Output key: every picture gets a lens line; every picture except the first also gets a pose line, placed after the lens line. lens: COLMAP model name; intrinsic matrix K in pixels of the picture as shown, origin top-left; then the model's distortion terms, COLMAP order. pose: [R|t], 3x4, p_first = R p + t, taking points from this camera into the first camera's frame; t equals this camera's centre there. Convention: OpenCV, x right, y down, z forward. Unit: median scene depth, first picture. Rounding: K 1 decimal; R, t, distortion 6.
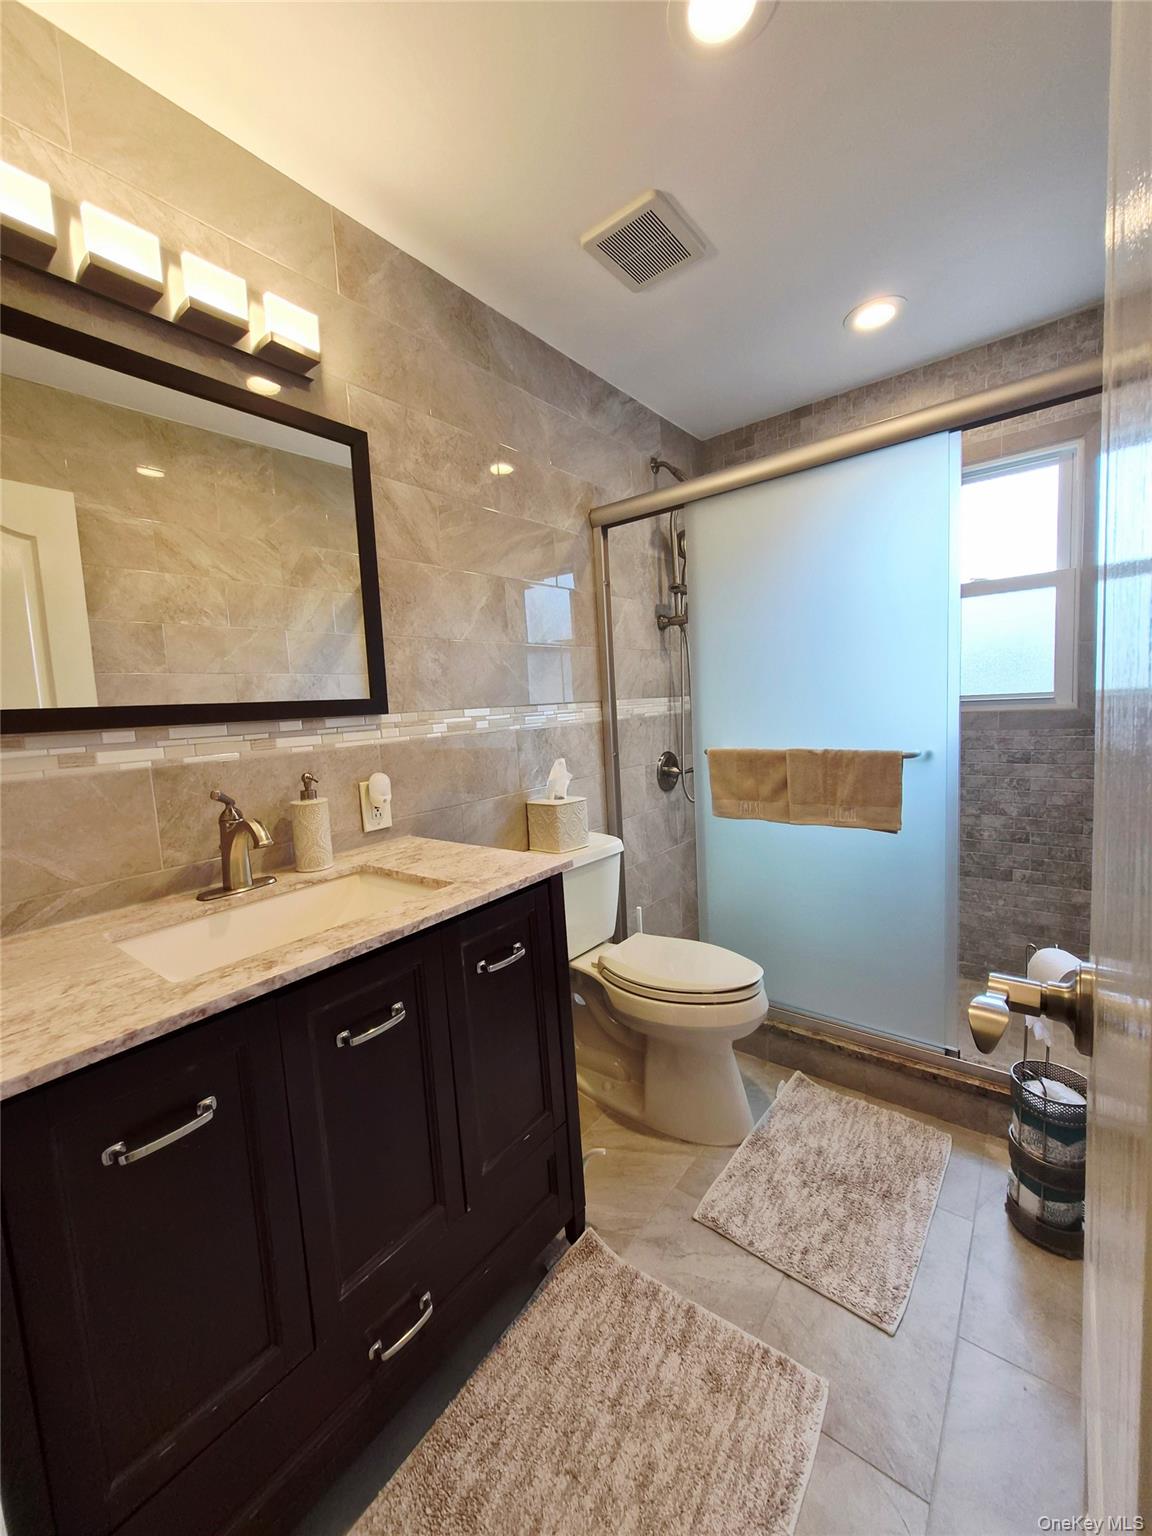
lens RADIAL K [[602.4, 0, 573.7], [0, 602.4, 758.4], [0, 0, 1]] dist [-0.001542, 0.000514]
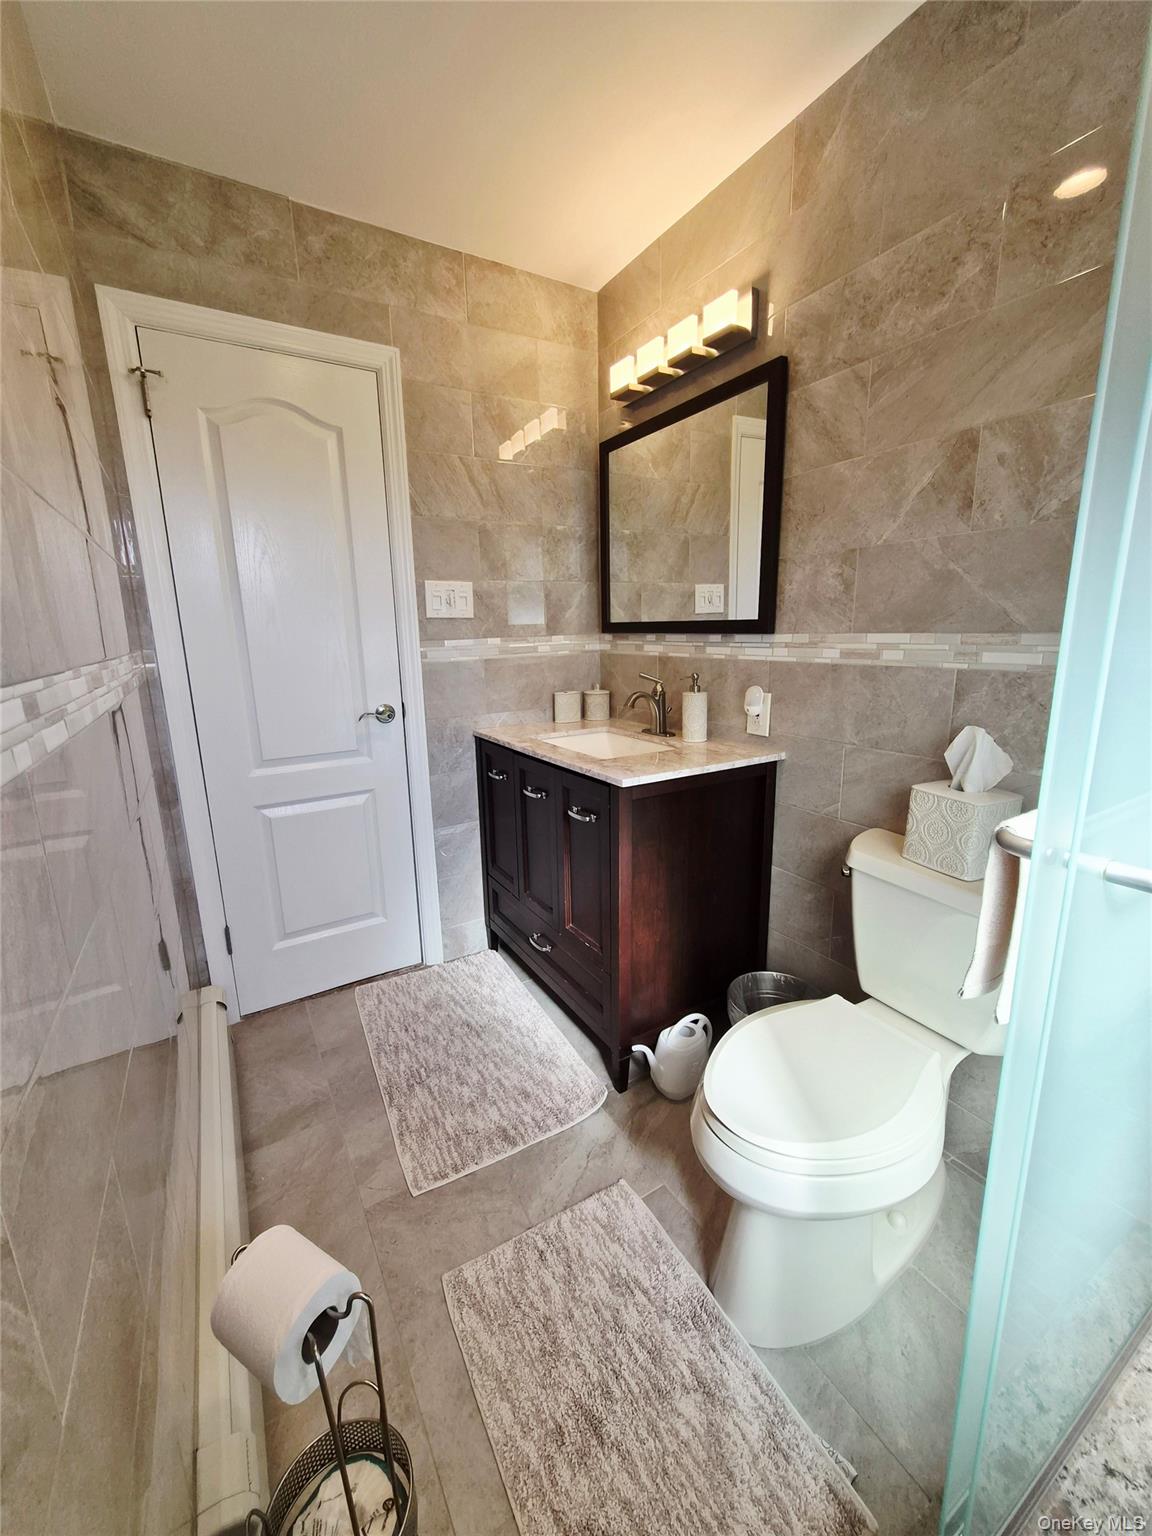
lens RADIAL K [[608.8, 0, 576.5], [0, 608.8, 760.5], [0, 0, 1]] dist [-0.001574, 0.001049]
pose [[-0.348268, 0.258698, -0.900991, 0.804701], [-0.051692, 0.954402, 0.294014, -0.150420], [0.935969, 0.148970, -0.319015, 0.995228]]
